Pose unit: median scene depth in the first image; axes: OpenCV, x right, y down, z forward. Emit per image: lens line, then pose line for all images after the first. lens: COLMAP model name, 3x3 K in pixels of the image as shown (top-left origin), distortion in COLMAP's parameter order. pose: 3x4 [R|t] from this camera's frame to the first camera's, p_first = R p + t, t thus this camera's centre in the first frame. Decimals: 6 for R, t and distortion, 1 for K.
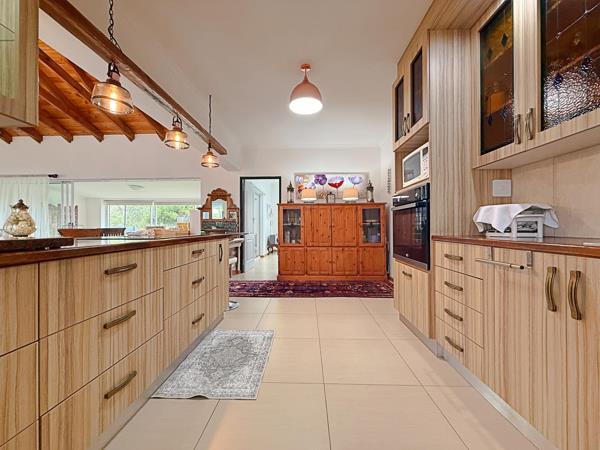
lens RADIAL K [[238.9, 0, 299.0], [0, 238.9, 225.5], [0, 0, 1]] dist [0.000297, 0.000057]
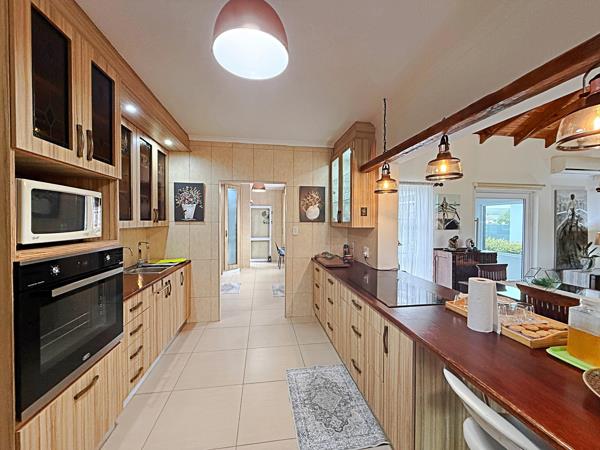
lens RADIAL K [[238.9, 0, 299.0], [0, 238.9, 225.5], [0, 0, 1]] dist [0.000297, 0.000057]
pose [[-0.981225, 0.003057, -0.192844, 0.037861], [-0.000324, 0.999847, 0.017495, -0.253133], [0.192867, 0.017229, -0.981074, 1.917890]]
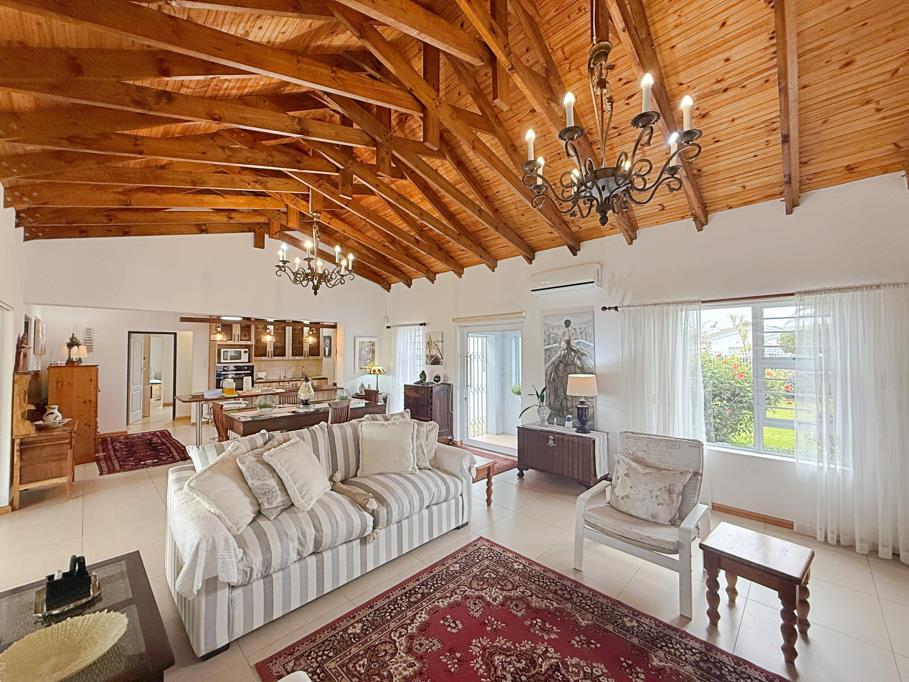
lens RADIAL K [[361.9, 0, 452.9], [0, 361.9, 341.8], [0, 0, 1]] dist [0.000297, 0.000057]
pose [[-0.738158, 0.024574, 0.674180, -4.090726], [0.004510, 0.999494, -0.031493, -0.290342], [-0.674613, -0.020206, -0.737895, 2.504663]]
